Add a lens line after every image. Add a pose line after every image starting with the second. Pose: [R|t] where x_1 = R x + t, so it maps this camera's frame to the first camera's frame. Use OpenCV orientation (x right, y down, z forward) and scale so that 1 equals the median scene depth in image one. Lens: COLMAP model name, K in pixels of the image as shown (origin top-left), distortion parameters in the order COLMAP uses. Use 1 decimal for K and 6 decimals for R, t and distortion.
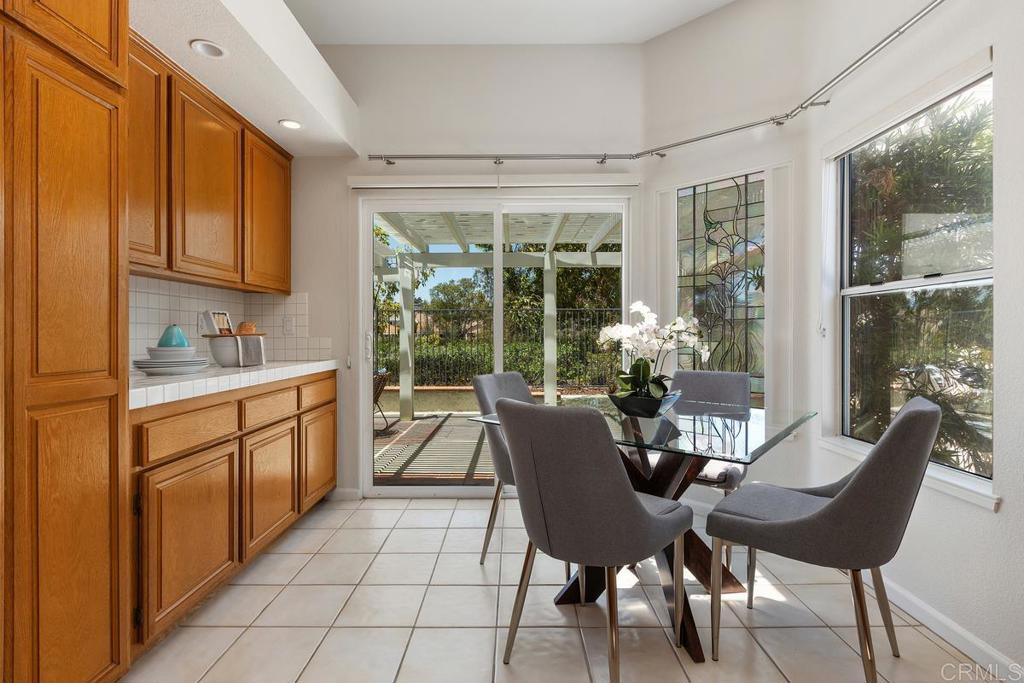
lens RADIAL K [[489.9, 0, 512.0], [0, 489.9, 336.1], [0, 0, 1]] dist [-0.000995, -0.000137]
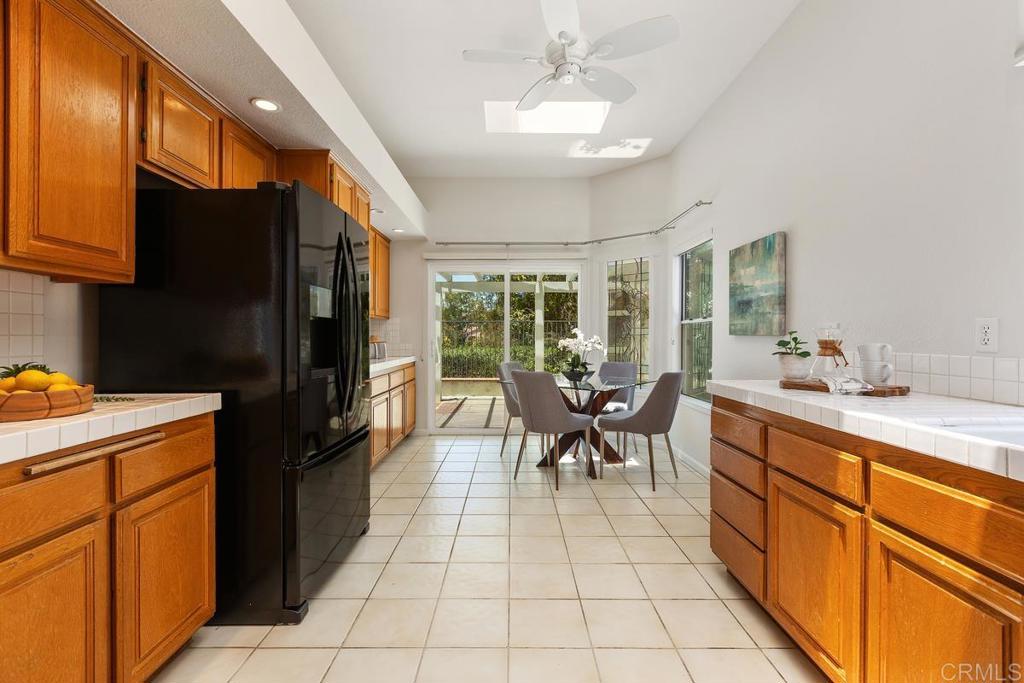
lens RADIAL K [[452.5, 0, 512.0], [0, 452.5, 341.5], [0, 0, 1]] dist [0.000659, 0.000402]
pose [[0.999940, 0.004355, 0.010011, -0.028777], [-0.004403, 0.999979, 0.004725, -0.013656], [-0.009990, -0.004769, 0.999939, -0.676214]]
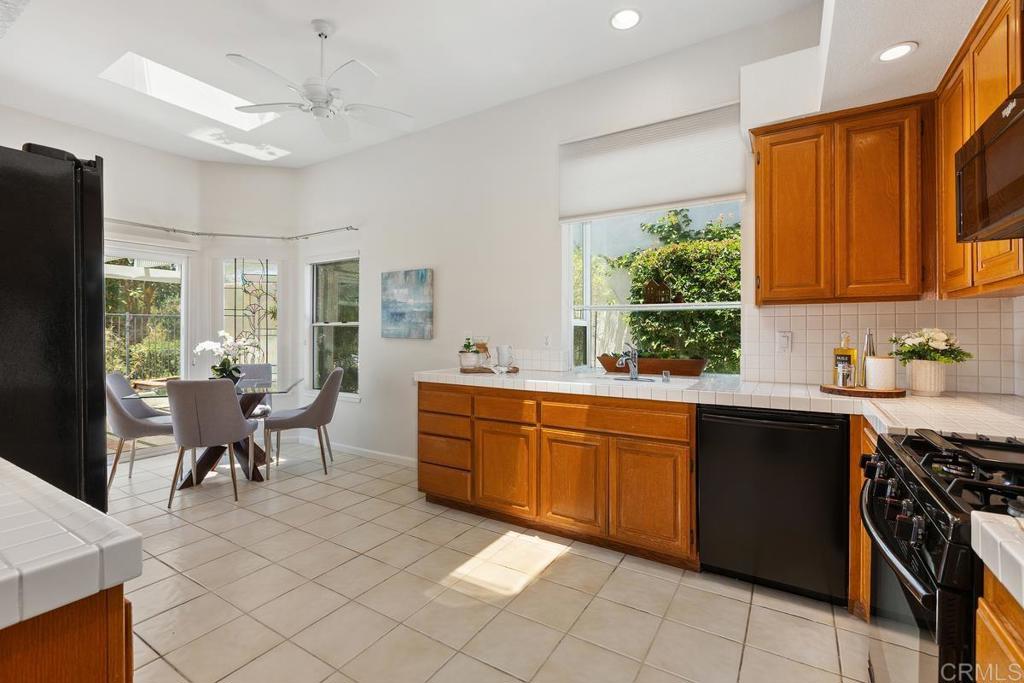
lens RADIAL K [[453.8, 0, 512.6], [0, 453.8, 336.3], [0, 0, 1]] dist [-0.000250, 0.000115]
pose [[0.524829, -0.002419, 0.851204, -0.486198], [0.000980, 0.999997, 0.002238, -0.033568], [-0.851207, -0.000340, 0.524829, -0.685635]]
